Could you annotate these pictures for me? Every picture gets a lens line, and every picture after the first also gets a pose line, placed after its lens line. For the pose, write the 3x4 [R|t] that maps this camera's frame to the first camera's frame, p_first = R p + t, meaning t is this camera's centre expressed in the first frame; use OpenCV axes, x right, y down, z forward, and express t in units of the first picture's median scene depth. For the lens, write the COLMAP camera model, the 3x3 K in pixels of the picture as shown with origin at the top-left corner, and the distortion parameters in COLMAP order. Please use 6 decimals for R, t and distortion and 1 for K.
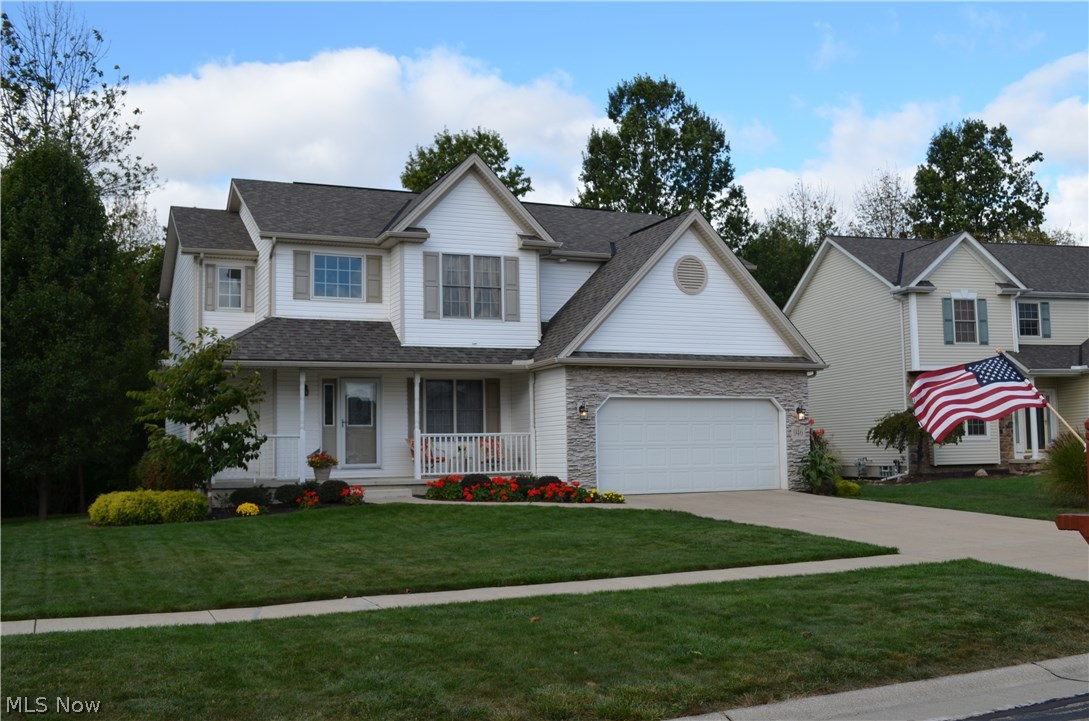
lens RADIAL K [[1122.5, 0, 544.8], [0, 1122.5, 359.3], [0, 0, 1]] dist [-0.002759, 0.000000]
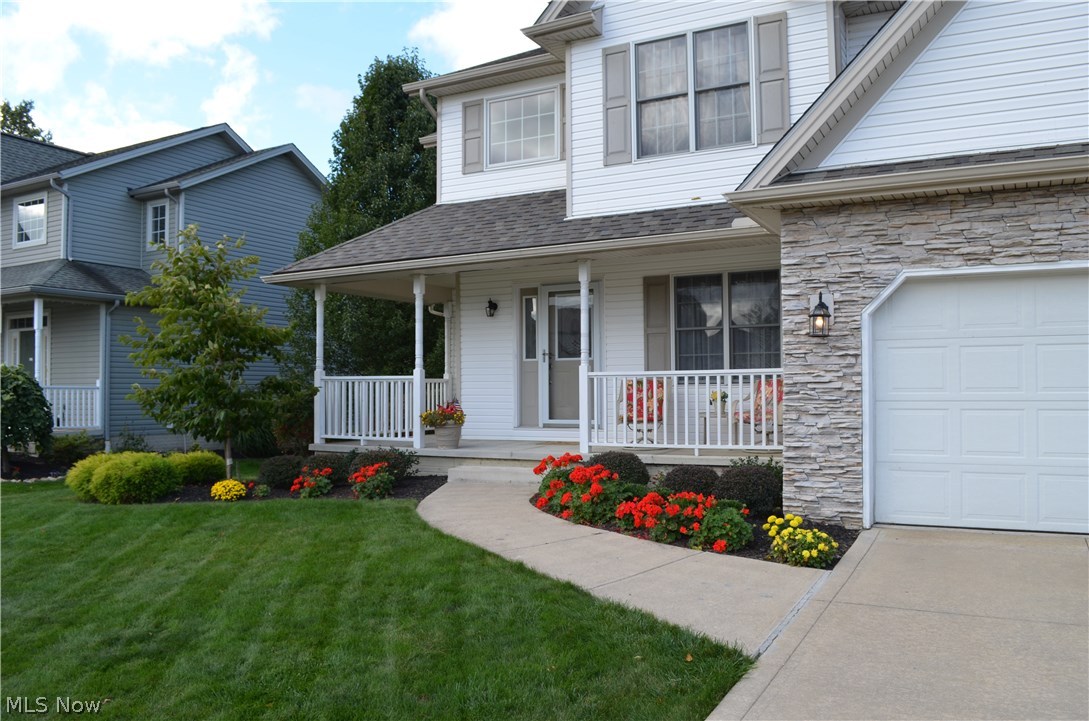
lens RADIAL K [[858.3, 0, 544.2], [0, 858.3, 366.1], [0, 0, 1]] dist [-0.058967, -0.005557]
pose [[0.624635, -0.010793, -0.780842, 0.206991], [0.065207, 0.997133, 0.038380, 0.044585], [0.778190, -0.074890, 0.623548, 0.705093]]
